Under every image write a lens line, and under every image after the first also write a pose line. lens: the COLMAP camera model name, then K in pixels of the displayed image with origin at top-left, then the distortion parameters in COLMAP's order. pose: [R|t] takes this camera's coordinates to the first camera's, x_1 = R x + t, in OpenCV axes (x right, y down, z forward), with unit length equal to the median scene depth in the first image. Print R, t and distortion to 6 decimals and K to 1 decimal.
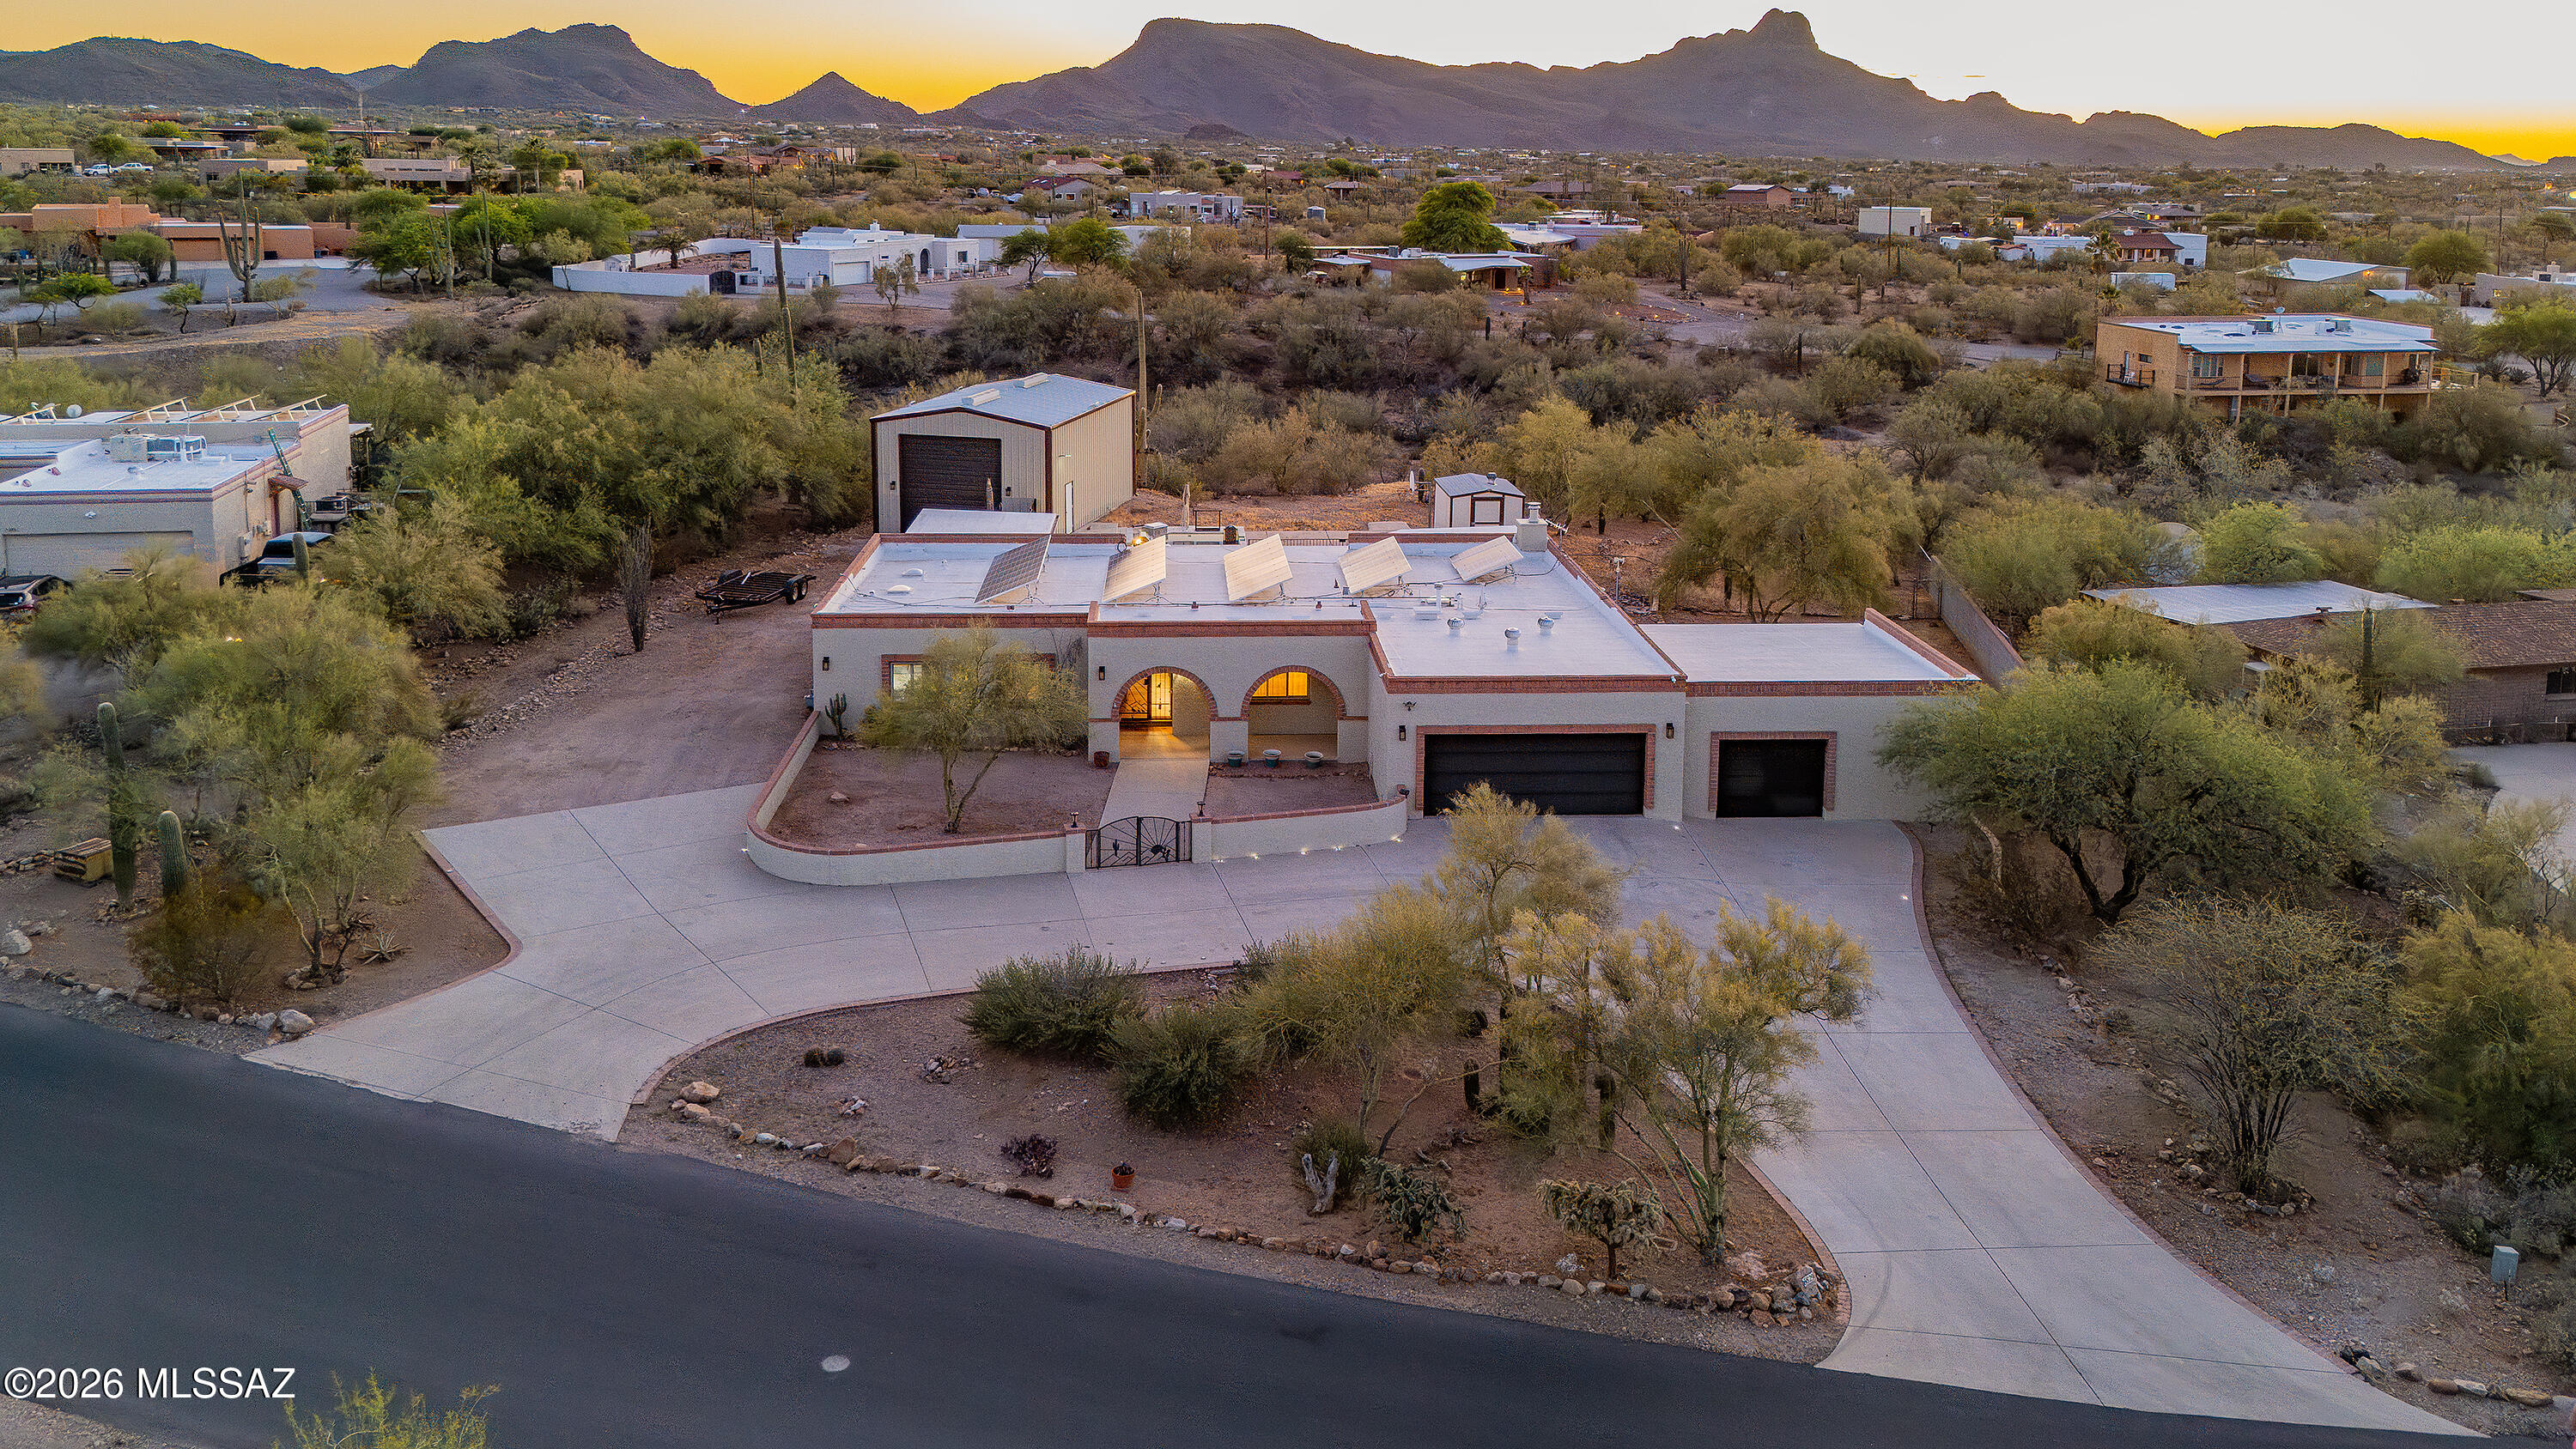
lens RADIAL K [[2214.9, 0, 1281.5], [0, 2214.9, 797.5], [0, 0, 1]] dist [0.101341, -0.084845]
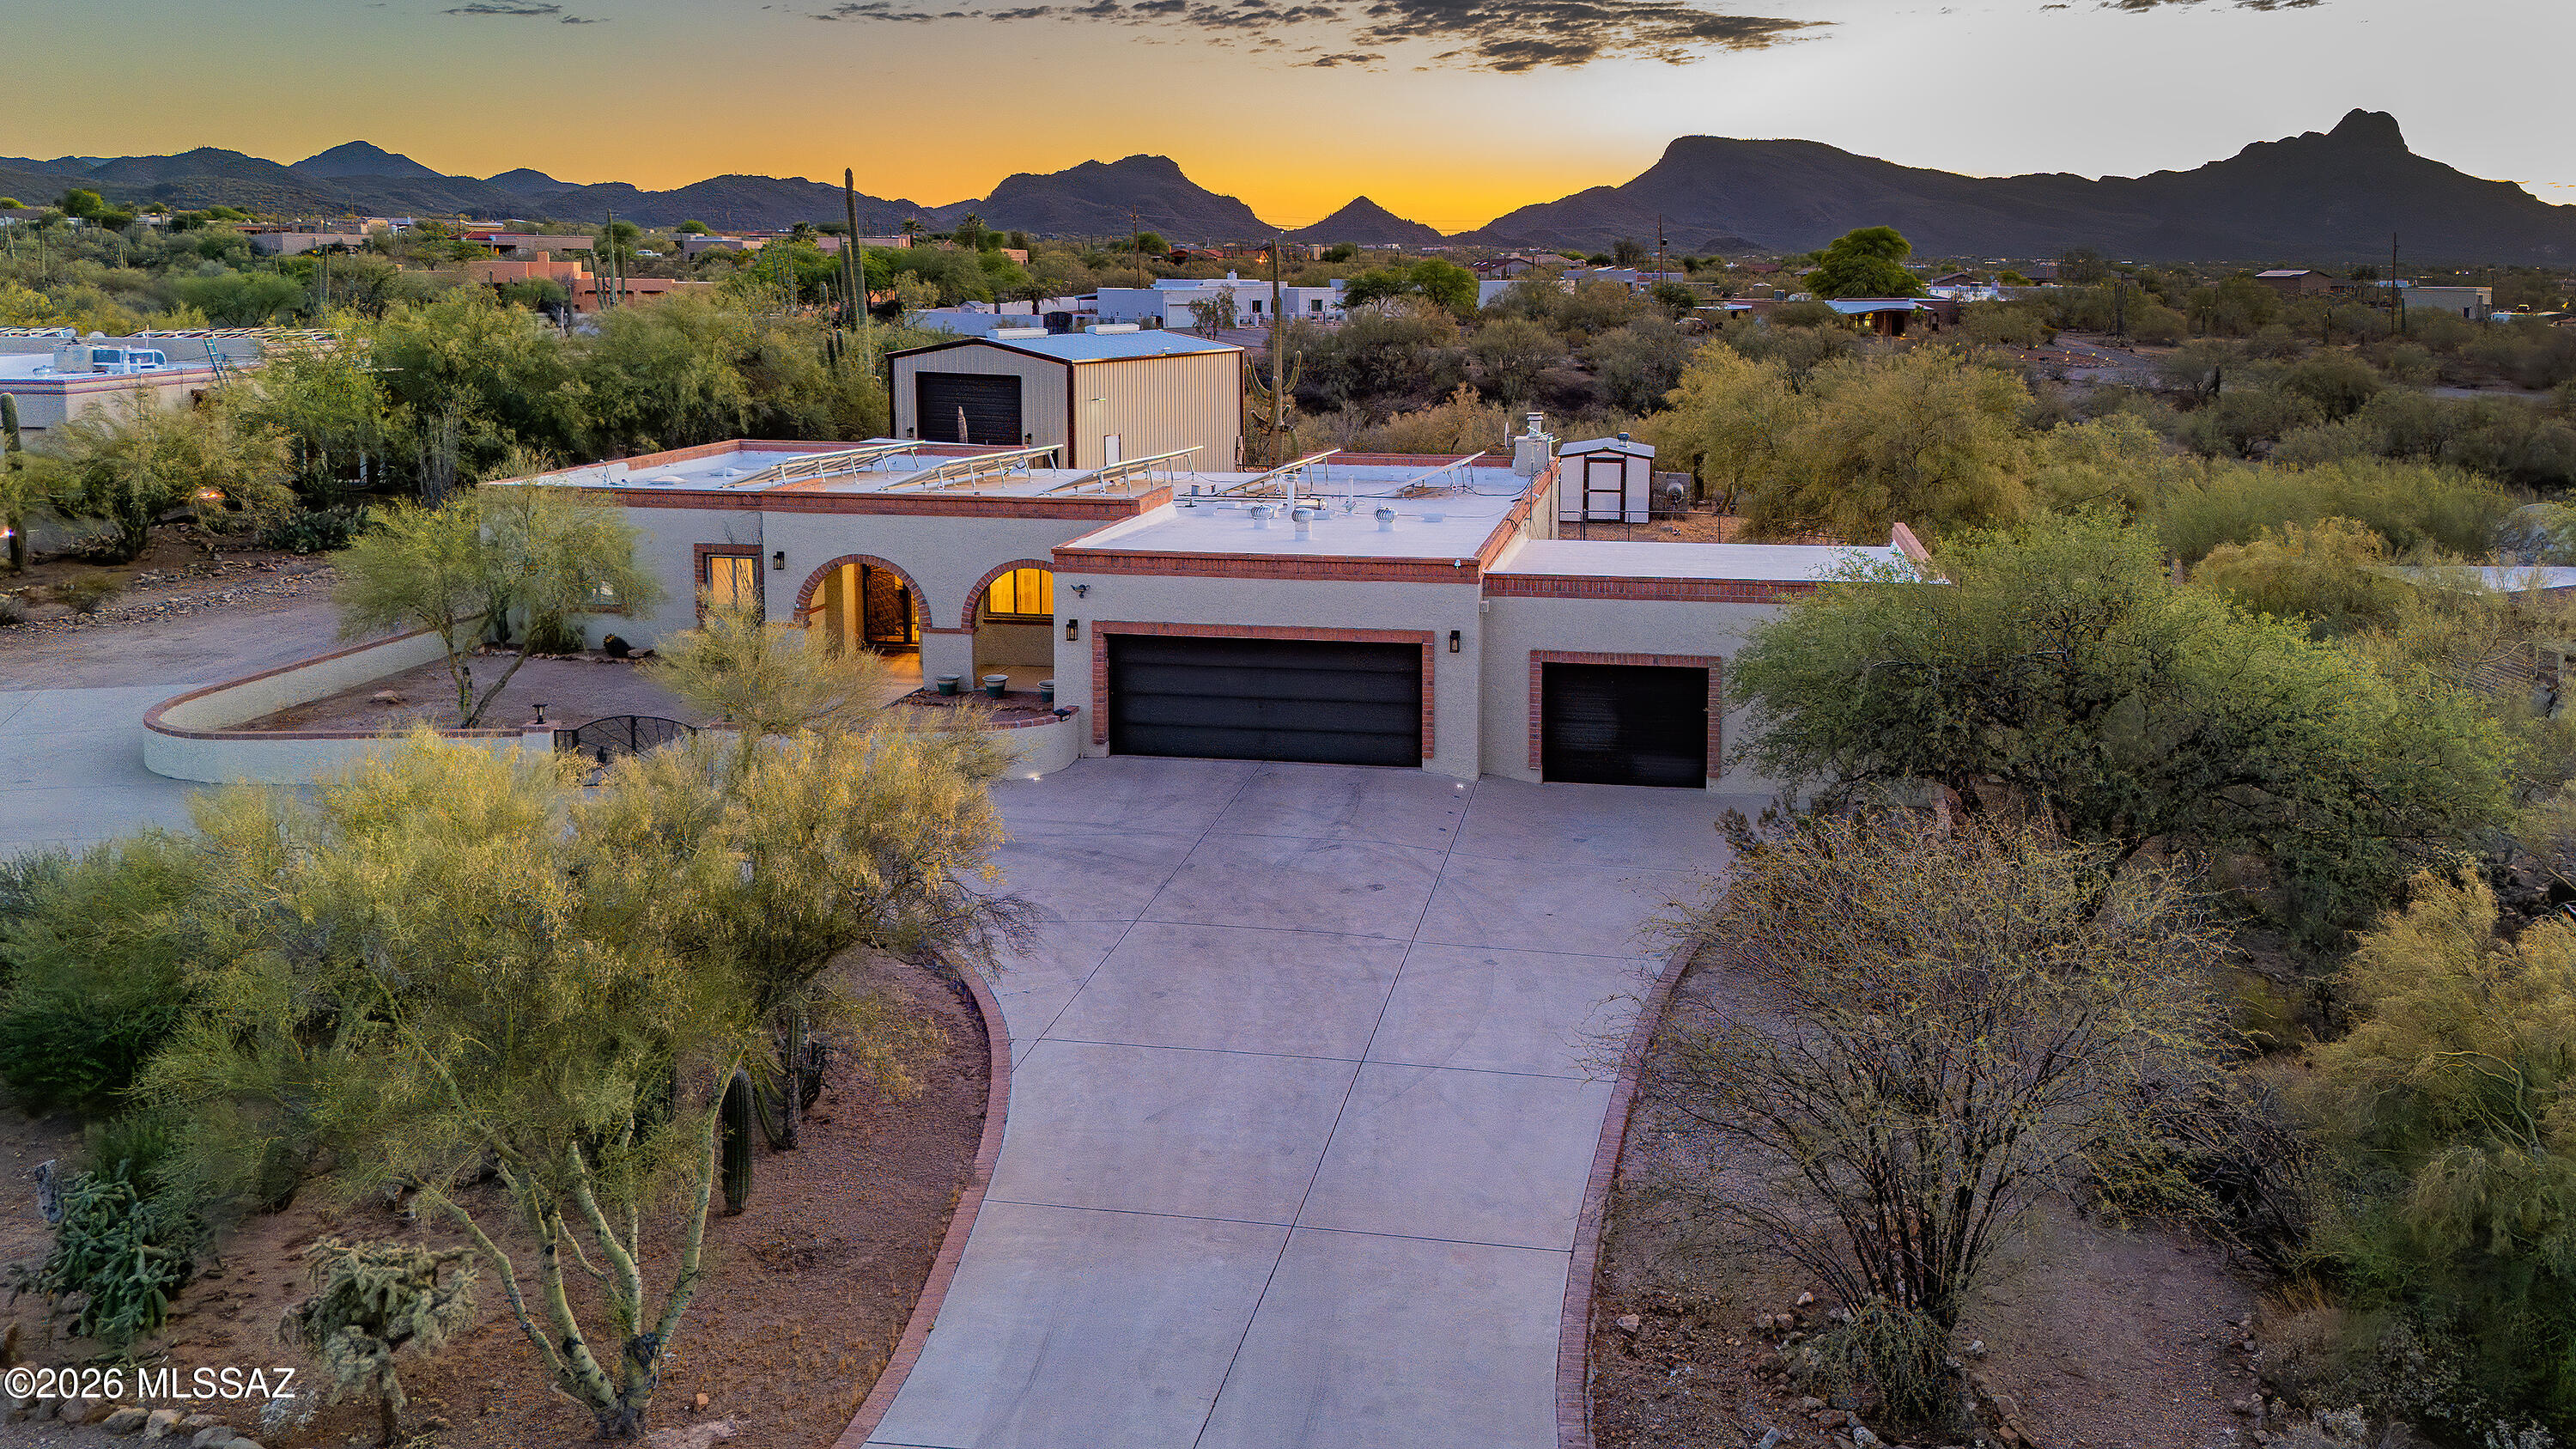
lens RADIAL K [[2215.6, 0, 1281.5], [0, 2215.6, 797.5], [0, 0, 1]] dist [0.101341, -0.084845]
pose [[0.974460, 0.051121, -0.218664, 0.251299], [-0.062067, 0.997124, -0.043483, 0.045500], [0.215813, 0.055945, 0.974831, 0.310417]]
